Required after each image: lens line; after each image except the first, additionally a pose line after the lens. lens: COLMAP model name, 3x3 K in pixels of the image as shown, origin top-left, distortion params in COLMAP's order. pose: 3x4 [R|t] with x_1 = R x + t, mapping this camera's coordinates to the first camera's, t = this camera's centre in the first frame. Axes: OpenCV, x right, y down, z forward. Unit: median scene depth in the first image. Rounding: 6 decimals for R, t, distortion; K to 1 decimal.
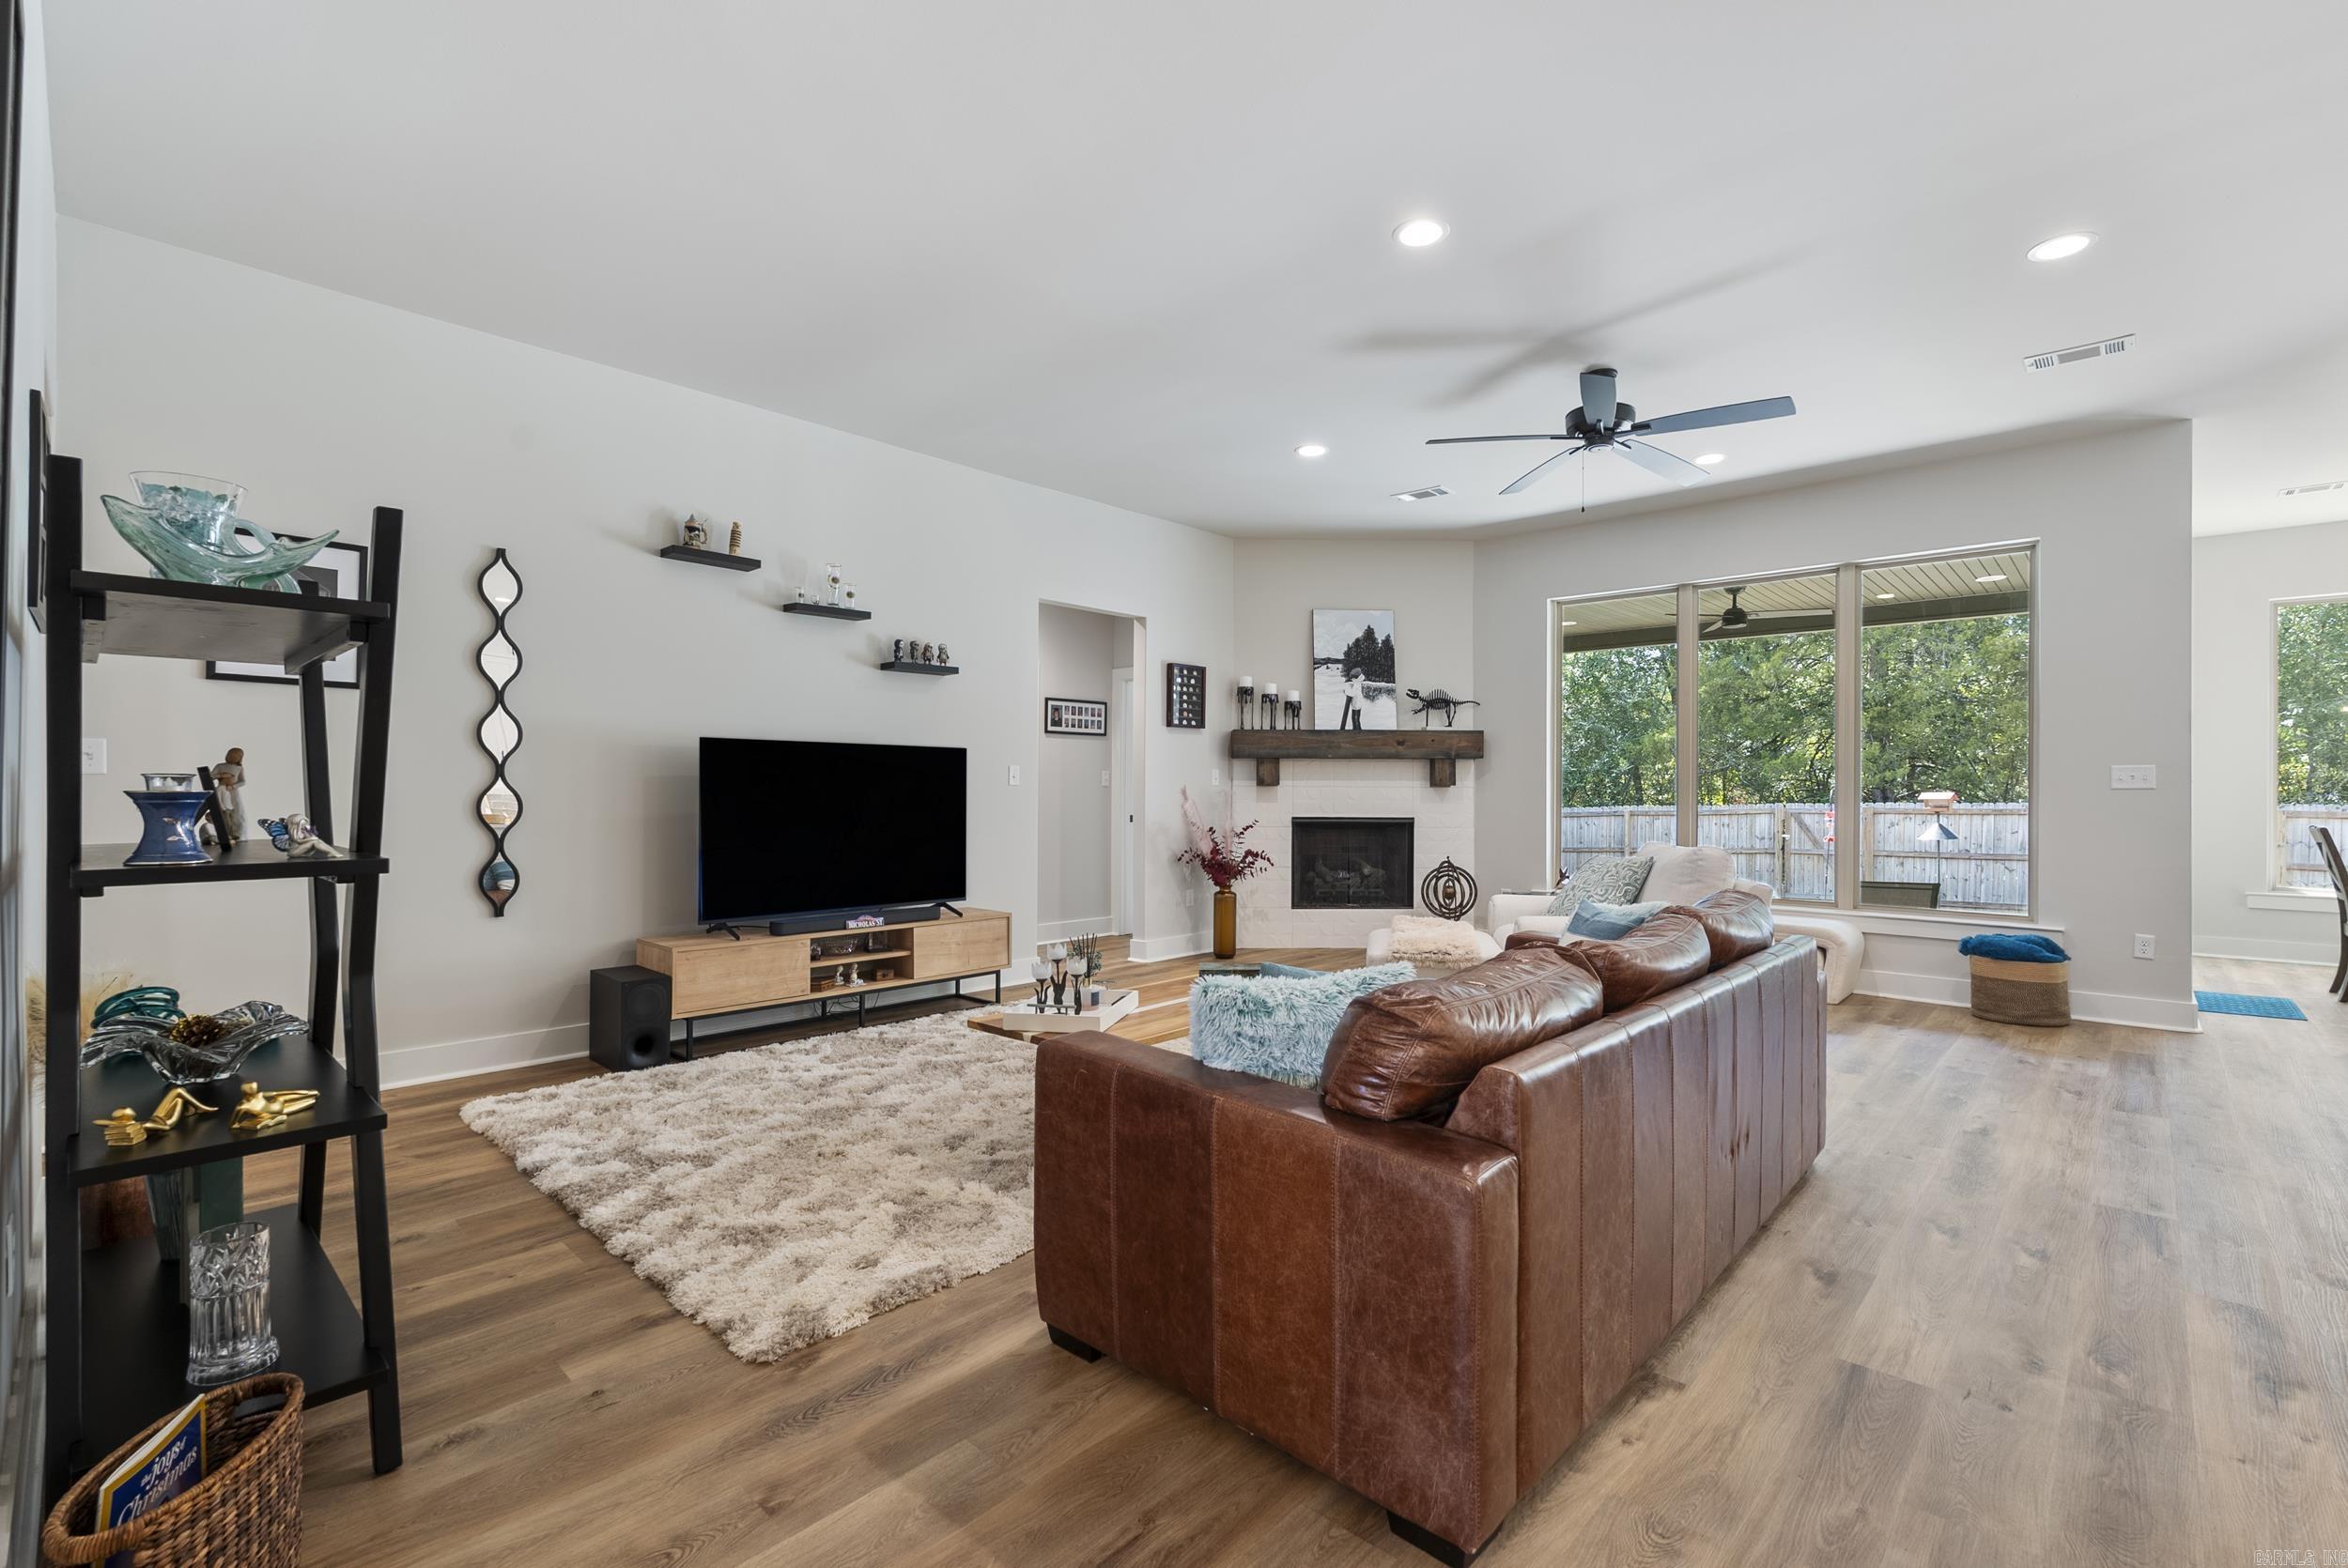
lens RADIAL K [[1037.3, 0, 1169.3], [0, 1037.3, 792.8], [0, 0, 1]] dist [-0.001933, -0.000524]
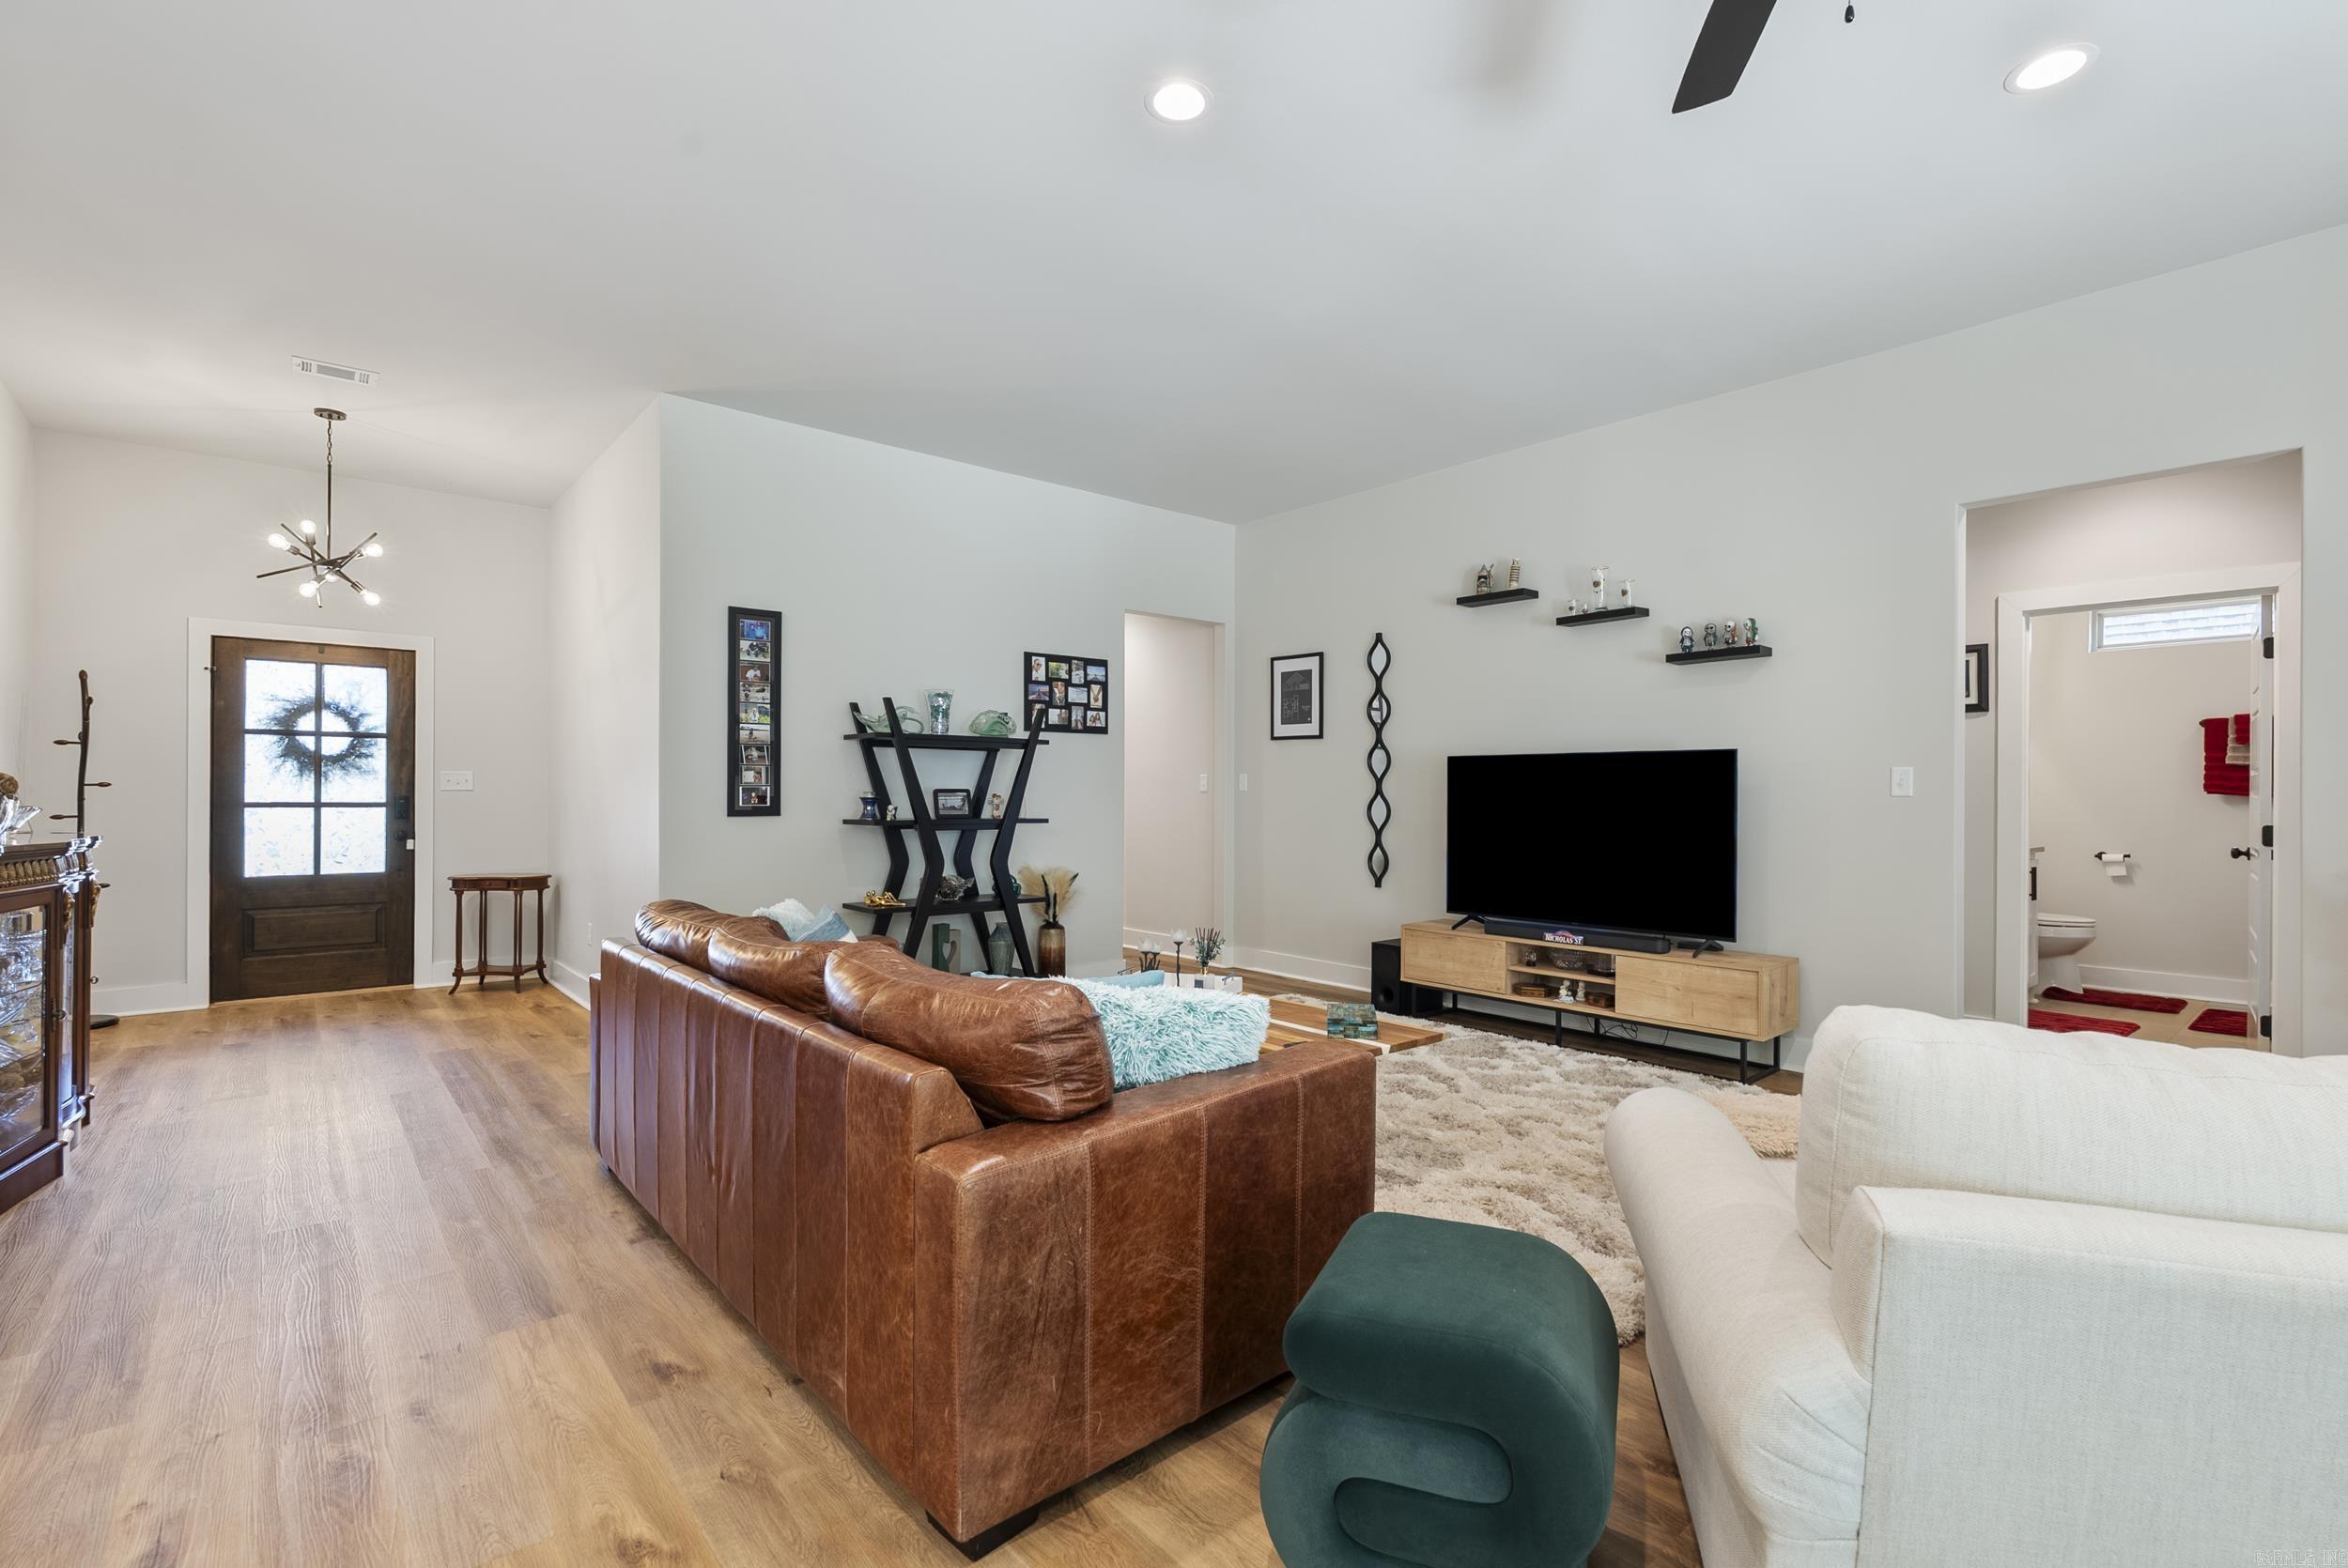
lens RADIAL K [[1037.3, 0, 1169.3], [0, 1037.3, 792.8], [0, 0, 1]] dist [-0.001933, -0.000524]
pose [[-0.102939, -0.006521, -0.994666, 0.710921], [-0.009888, 0.999936, -0.005532, -0.001242], [0.994639, 0.009265, -0.102997, 0.738617]]
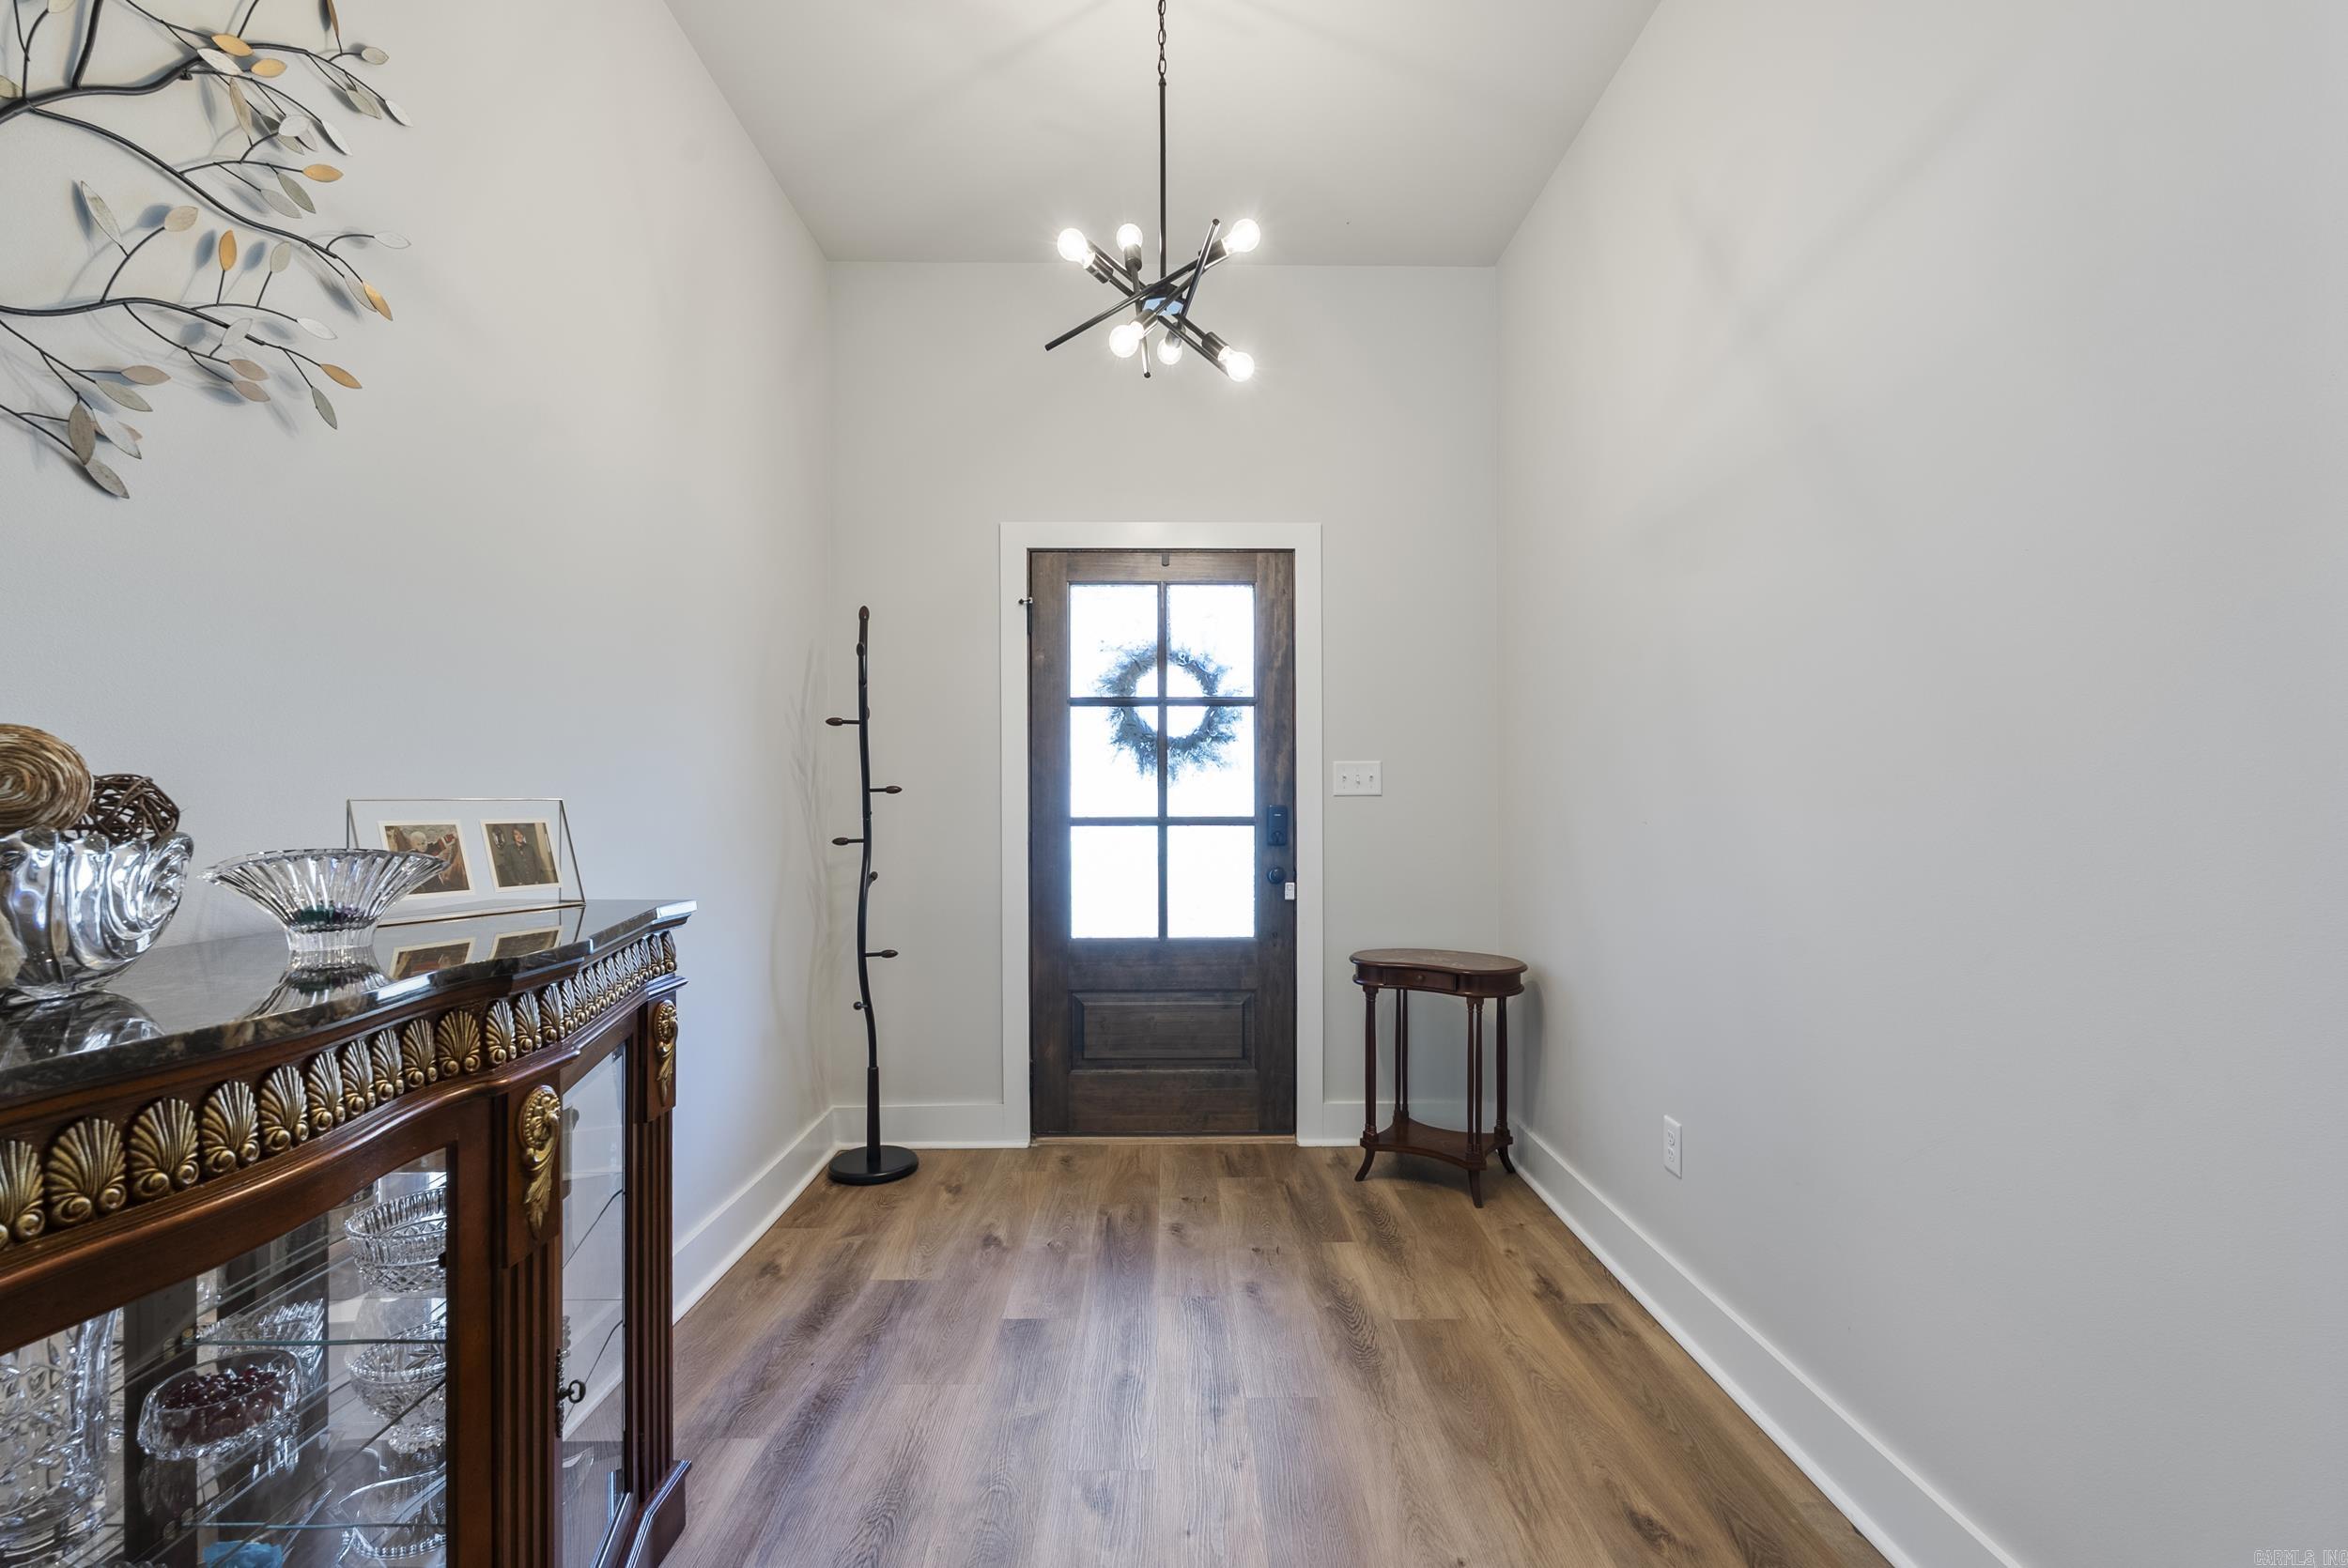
lens RADIAL K [[1037.3, 0, 1169.3], [0, 1037.3, 792.8], [0, 0, 1]] dist [-0.001933, -0.000524]
pose [[-0.724176, -0.007137, -0.689578, 0.278238], [-0.003806, 0.999973, -0.006351, 0.000257], [0.689605, -0.001975, -0.724183, 0.319223]]
